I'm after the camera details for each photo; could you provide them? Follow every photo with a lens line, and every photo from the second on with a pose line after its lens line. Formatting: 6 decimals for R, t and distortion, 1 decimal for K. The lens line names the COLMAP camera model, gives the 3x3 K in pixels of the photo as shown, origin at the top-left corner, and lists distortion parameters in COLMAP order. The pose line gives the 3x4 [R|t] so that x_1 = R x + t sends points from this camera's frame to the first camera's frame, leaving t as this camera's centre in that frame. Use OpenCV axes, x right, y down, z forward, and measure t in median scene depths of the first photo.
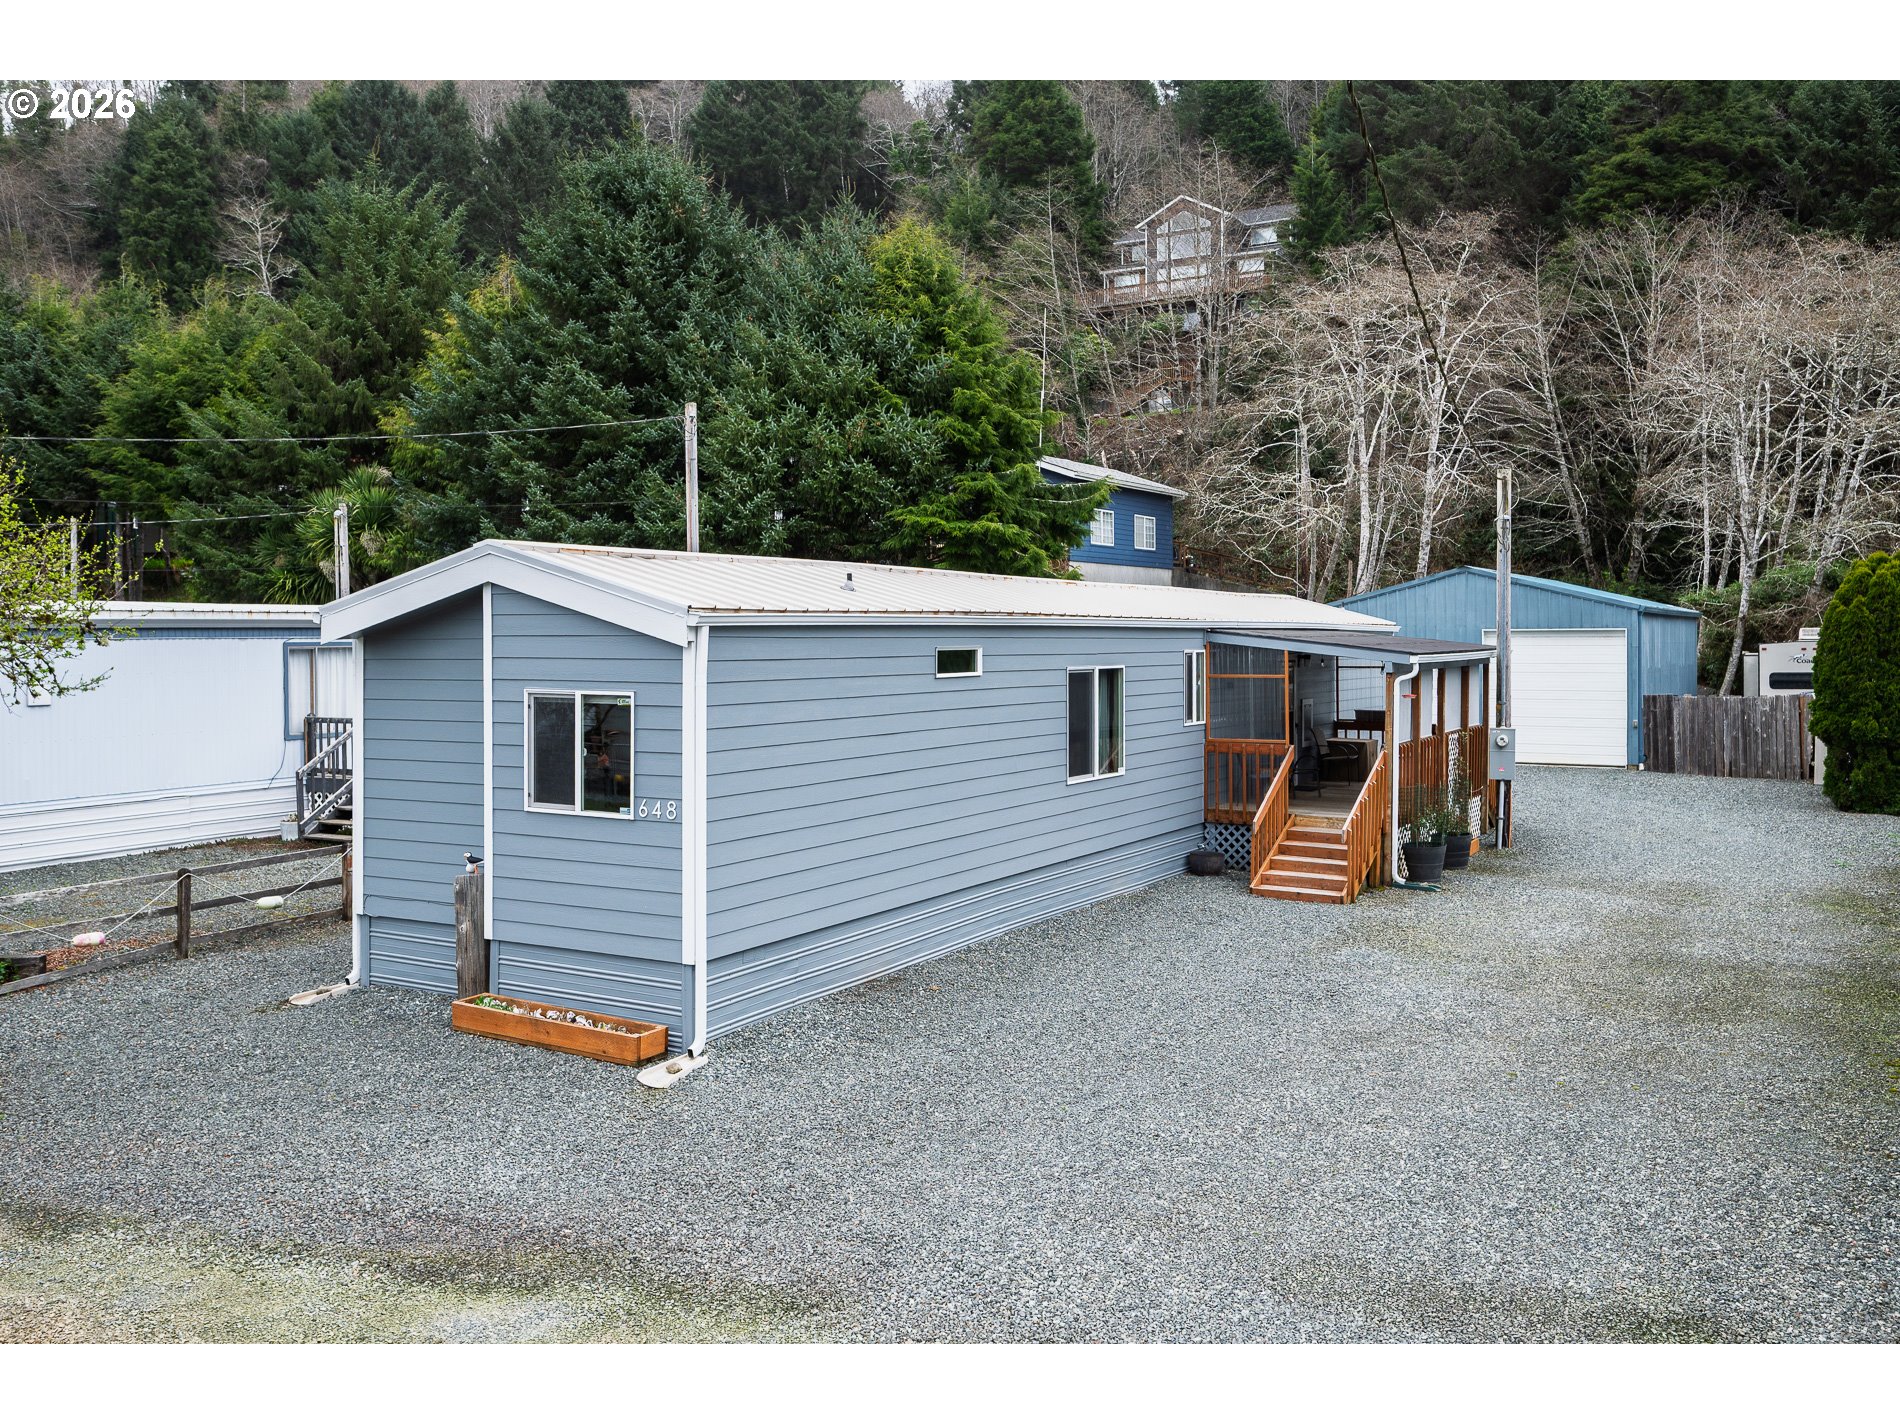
lens RADIAL K [[1504.3, 0, 961.3], [0, 1504.3, 658.3], [0, 0, 1]] dist [-0.001952, -0.000159]
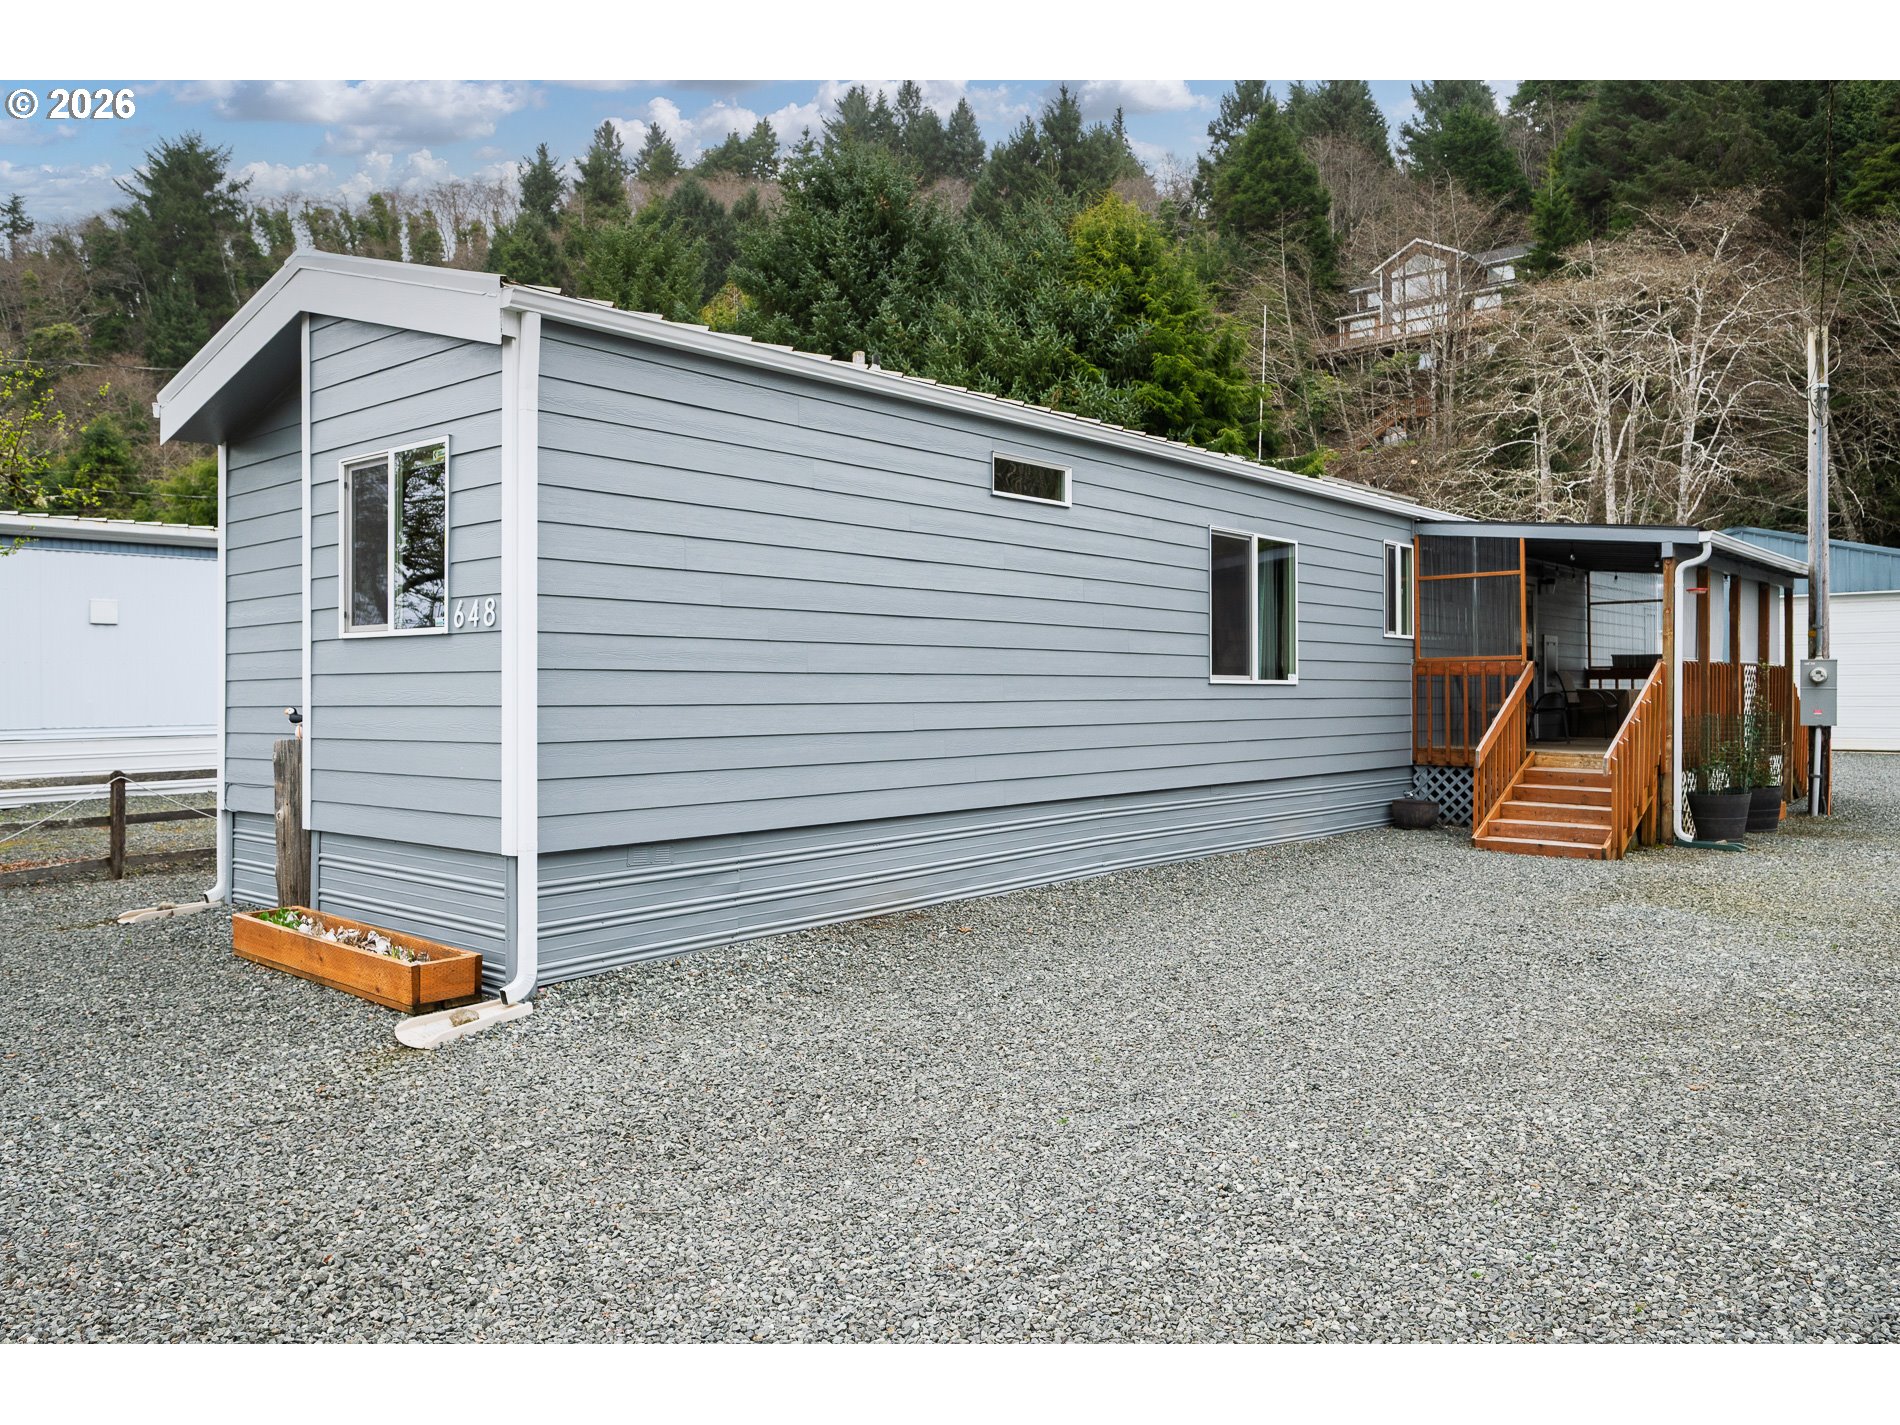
lens RADIAL K [[1337.4, 0, 972.2], [0, 1337.4, 690.1], [0, 0, 1]] dist [-0.000853, -0.000116]
pose [[0.983818, -0.001705, -0.179162, 0.031912], [-0.000571, 0.999920, -0.012652, 0.041739], [0.179169, 0.012549, 0.983738, 0.143328]]
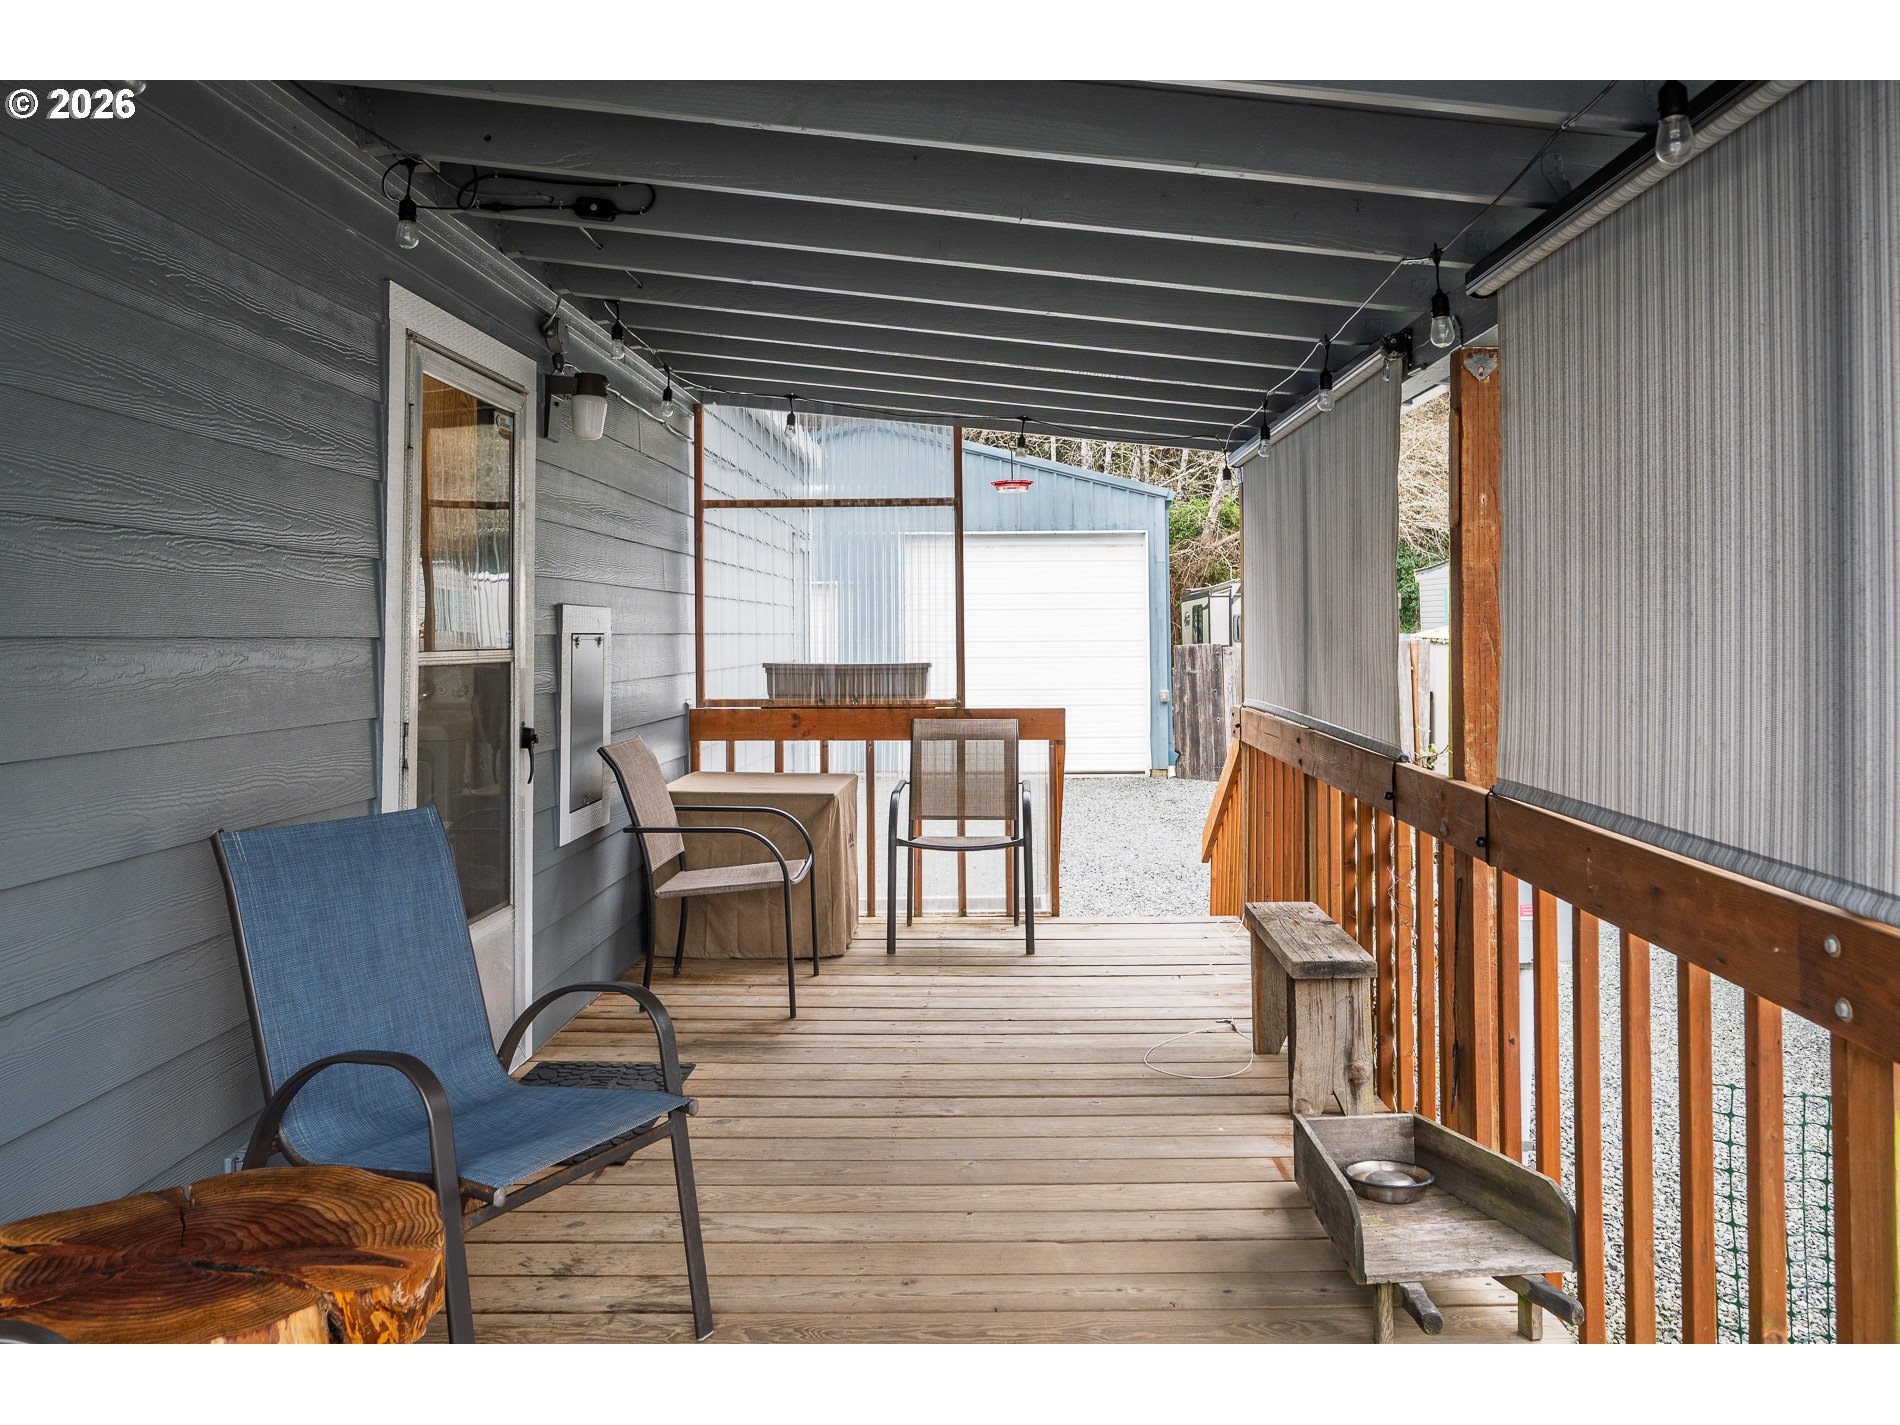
lens RADIAL K [[1361.5, 0, 954.3], [0, 1361.5, 620.9], [0, 0, 1]] dist [-0.000335, -0.000041]
pose [[0.881208, 0.000523, 0.472728, 0.117211], [0.009345, 0.999785, -0.018526, 0.020782], [-0.472636, 0.020743, 0.881014, 0.510338]]
